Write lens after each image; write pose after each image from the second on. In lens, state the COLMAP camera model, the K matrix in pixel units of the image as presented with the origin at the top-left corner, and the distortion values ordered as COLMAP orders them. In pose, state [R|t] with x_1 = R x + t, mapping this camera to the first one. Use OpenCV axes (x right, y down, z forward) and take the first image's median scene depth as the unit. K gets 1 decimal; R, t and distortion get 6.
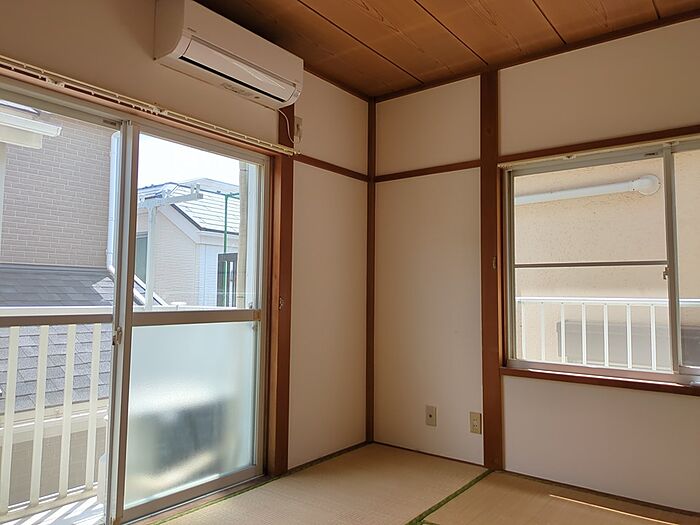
lens RADIAL K [[527.0, 0, 340.0], [0, 527.0, 262.5], [0, 0, 1]] dist [0.013228, -0.000937]
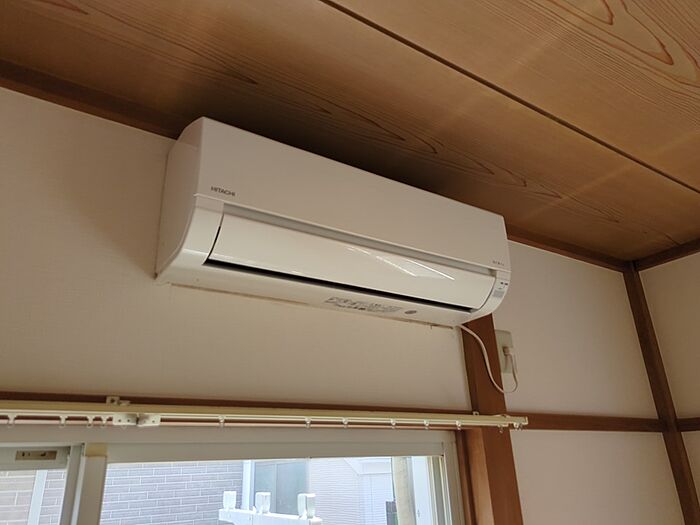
lens RADIAL K [[527.0, 0, 340.0], [0, 527.0, 262.5], [0, 0, 1]] dist [0.013228, -0.000937]
pose [[0.944477, -0.161763, -0.286000, -0.082770], [0.064542, 0.944796, -0.321239, -0.221409], [0.322176, 0.284944, 0.902779, 0.588353]]
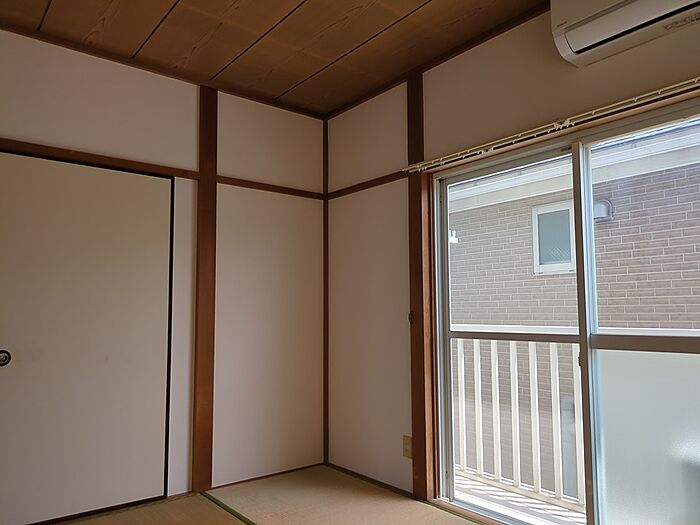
lens RADIAL K [[527.0, 0, 340.0], [0, 527.0, 262.5], [0, 0, 1]] dist [0.013228, -0.000937]
pose [[-0.251495, -0.105491, -0.962093, 0.560034], [0.062983, 0.990152, -0.125031, 0.050150], [0.965807, -0.092040, -0.242374, 0.690163]]
